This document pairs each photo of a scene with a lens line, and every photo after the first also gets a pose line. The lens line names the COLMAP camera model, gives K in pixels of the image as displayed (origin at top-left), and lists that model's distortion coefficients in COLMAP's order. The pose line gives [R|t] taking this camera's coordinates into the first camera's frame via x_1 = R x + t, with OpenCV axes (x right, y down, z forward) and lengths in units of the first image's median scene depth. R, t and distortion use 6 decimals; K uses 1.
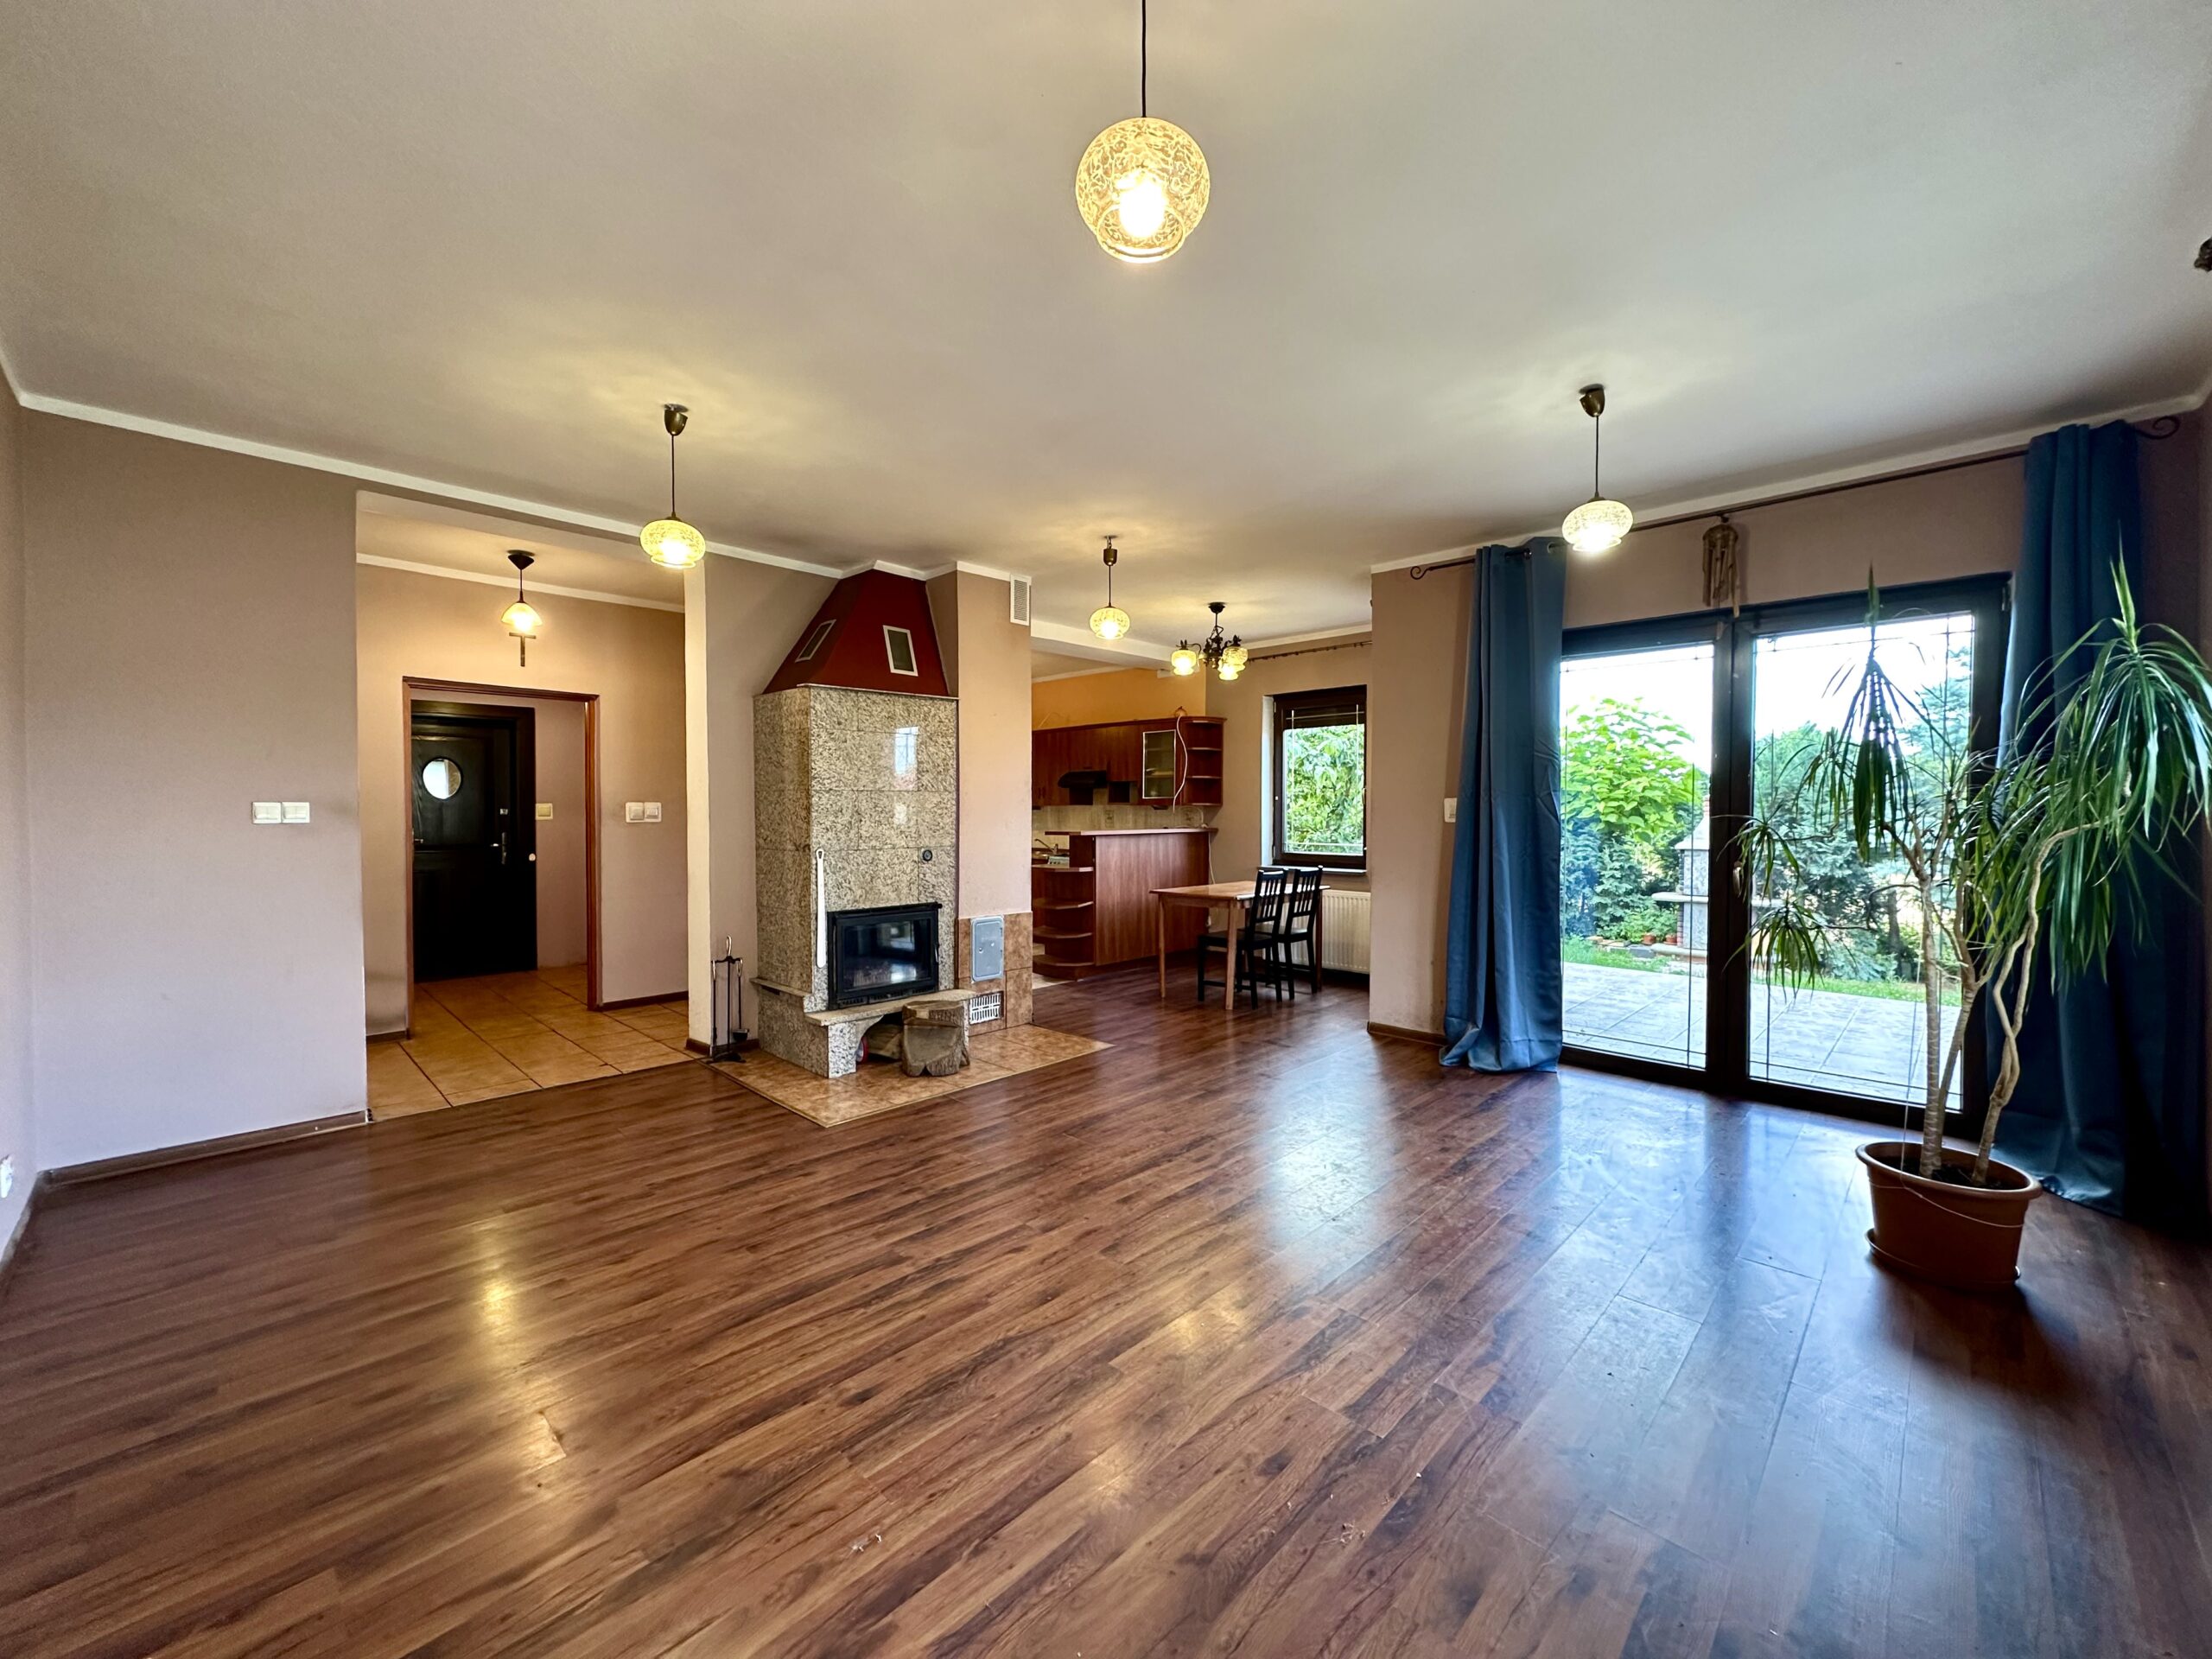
lens RADIAL K [[881.1, 0, 1106.0], [0, 881.1, 829.5], [0, 0, 1]] dist [-0.001465, 0.000408]
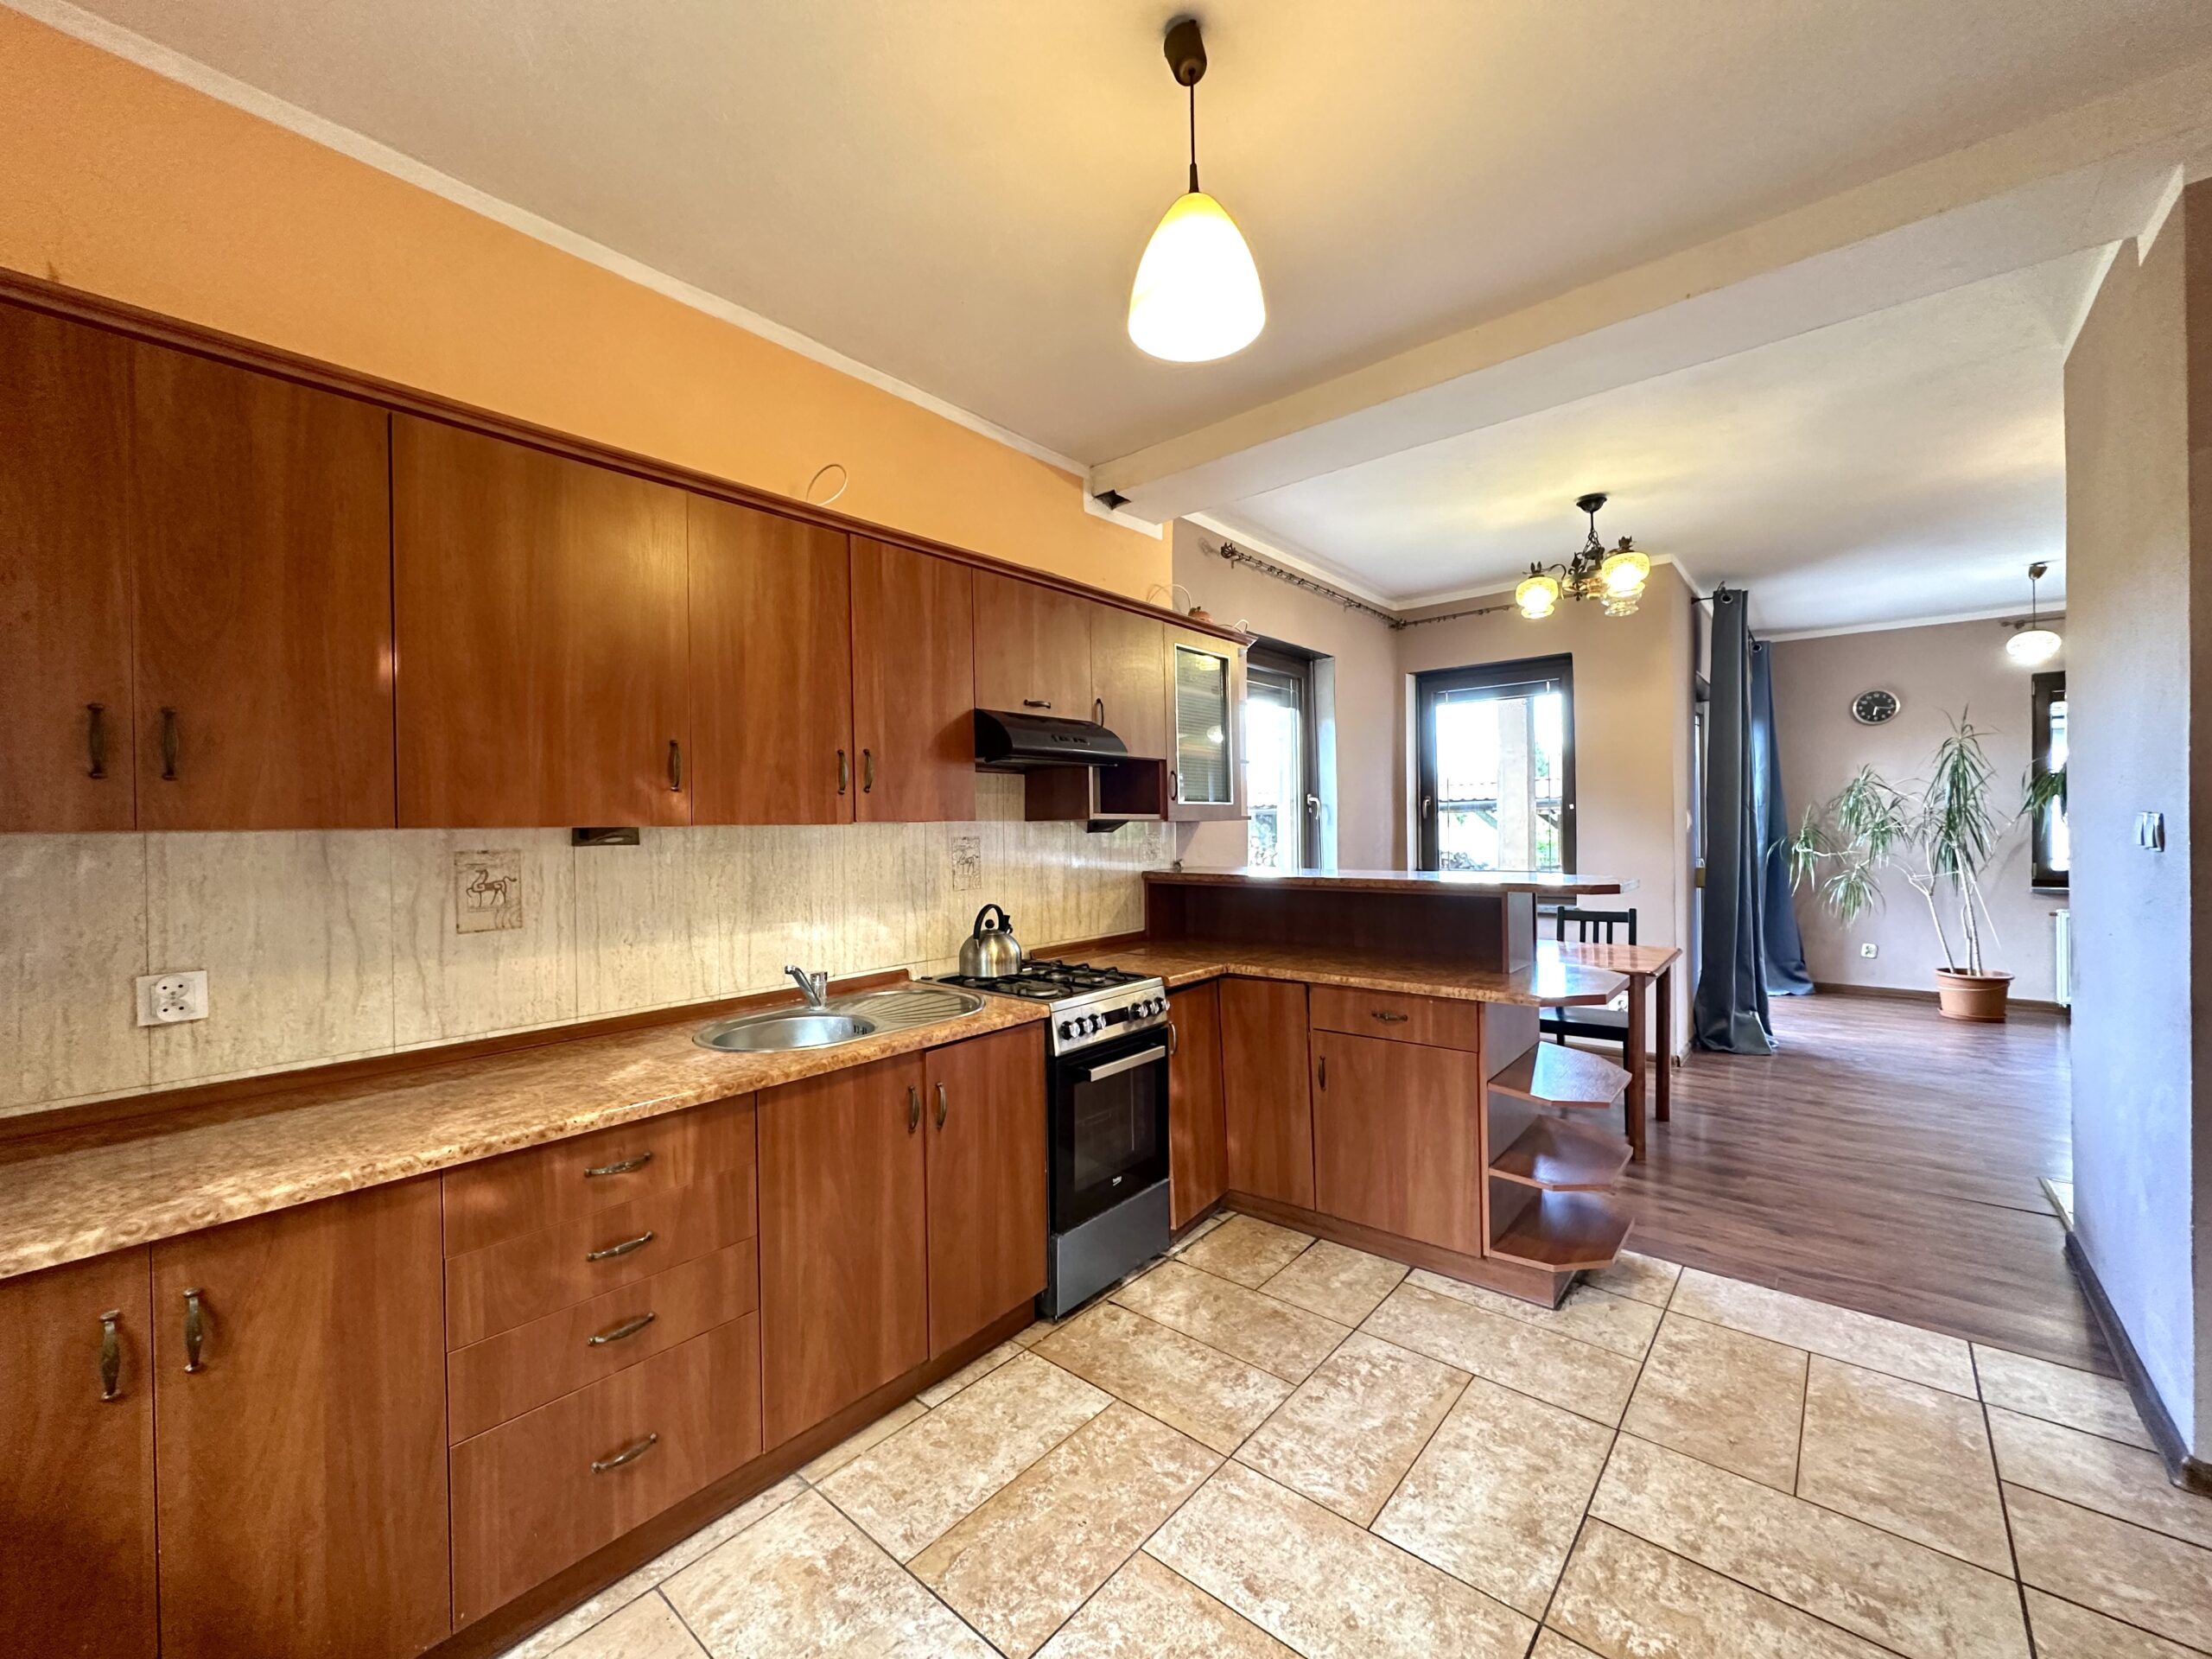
lens RADIAL K [[881.1, 0, 1106.0], [0, 881.1, 829.5], [0, 0, 1]] dist [-0.001465, 0.000408]
pose [[-0.066484, -0.004744, 0.997776, -0.643717], [0.038051, 0.999249, 0.007287, -0.048859], [-0.997062, 0.038451, -0.066254, 1.874594]]
